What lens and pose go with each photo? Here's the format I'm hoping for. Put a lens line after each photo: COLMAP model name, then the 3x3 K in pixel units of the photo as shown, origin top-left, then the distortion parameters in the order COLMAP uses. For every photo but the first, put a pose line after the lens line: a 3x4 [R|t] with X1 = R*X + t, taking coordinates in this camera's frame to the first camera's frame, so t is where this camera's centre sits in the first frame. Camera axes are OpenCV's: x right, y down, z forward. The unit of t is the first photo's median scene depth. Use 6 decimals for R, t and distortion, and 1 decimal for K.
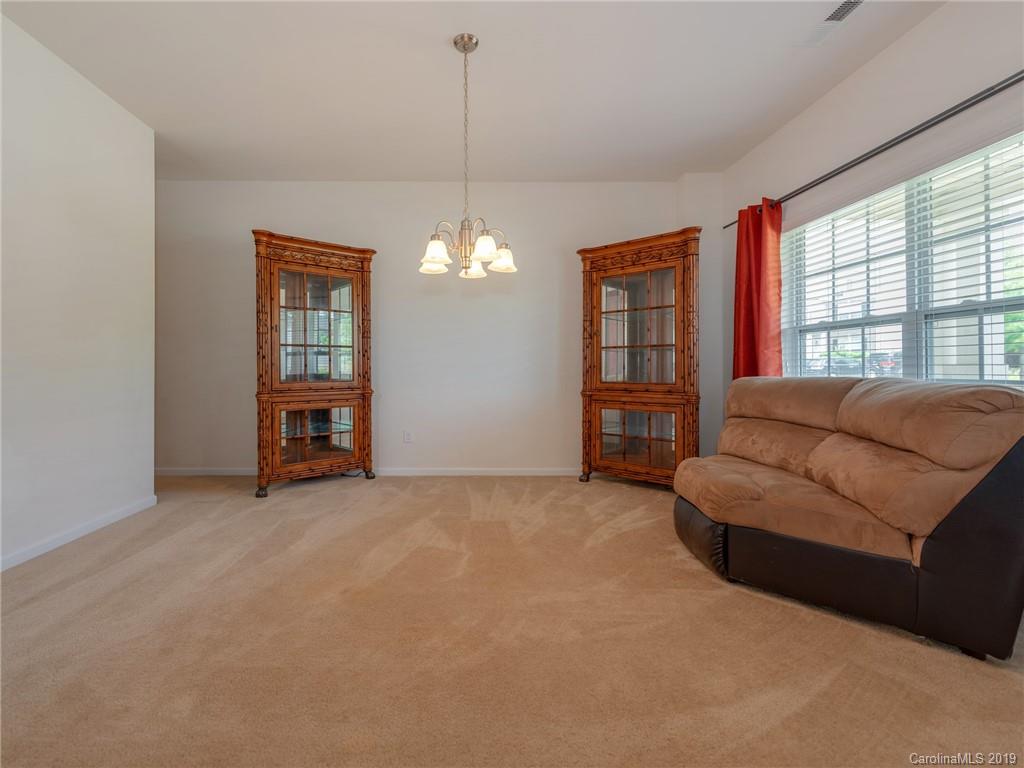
lens RADIAL K [[466.2, 0, 477.8], [0, 466.2, 370.0], [0, 0, 1]] dist [0.009754, -0.000595]
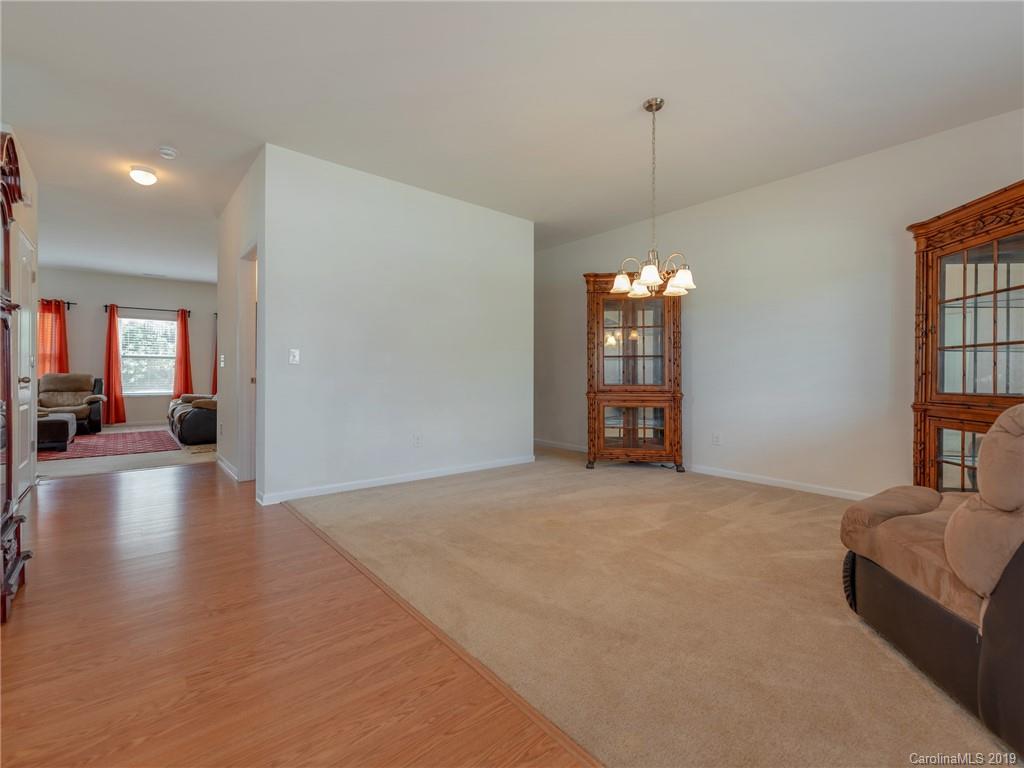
lens RADIAL K [[483.2, 0, 532.8], [0, 483.2, 381.3], [0, 0, 1]] dist [0.004862, -0.000420]
pose [[0.638319, 0.012539, -0.769670, 0.510721], [-0.005497, 0.999916, 0.011732, 0.001056], [0.769752, -0.003258, 0.638335, -0.026882]]
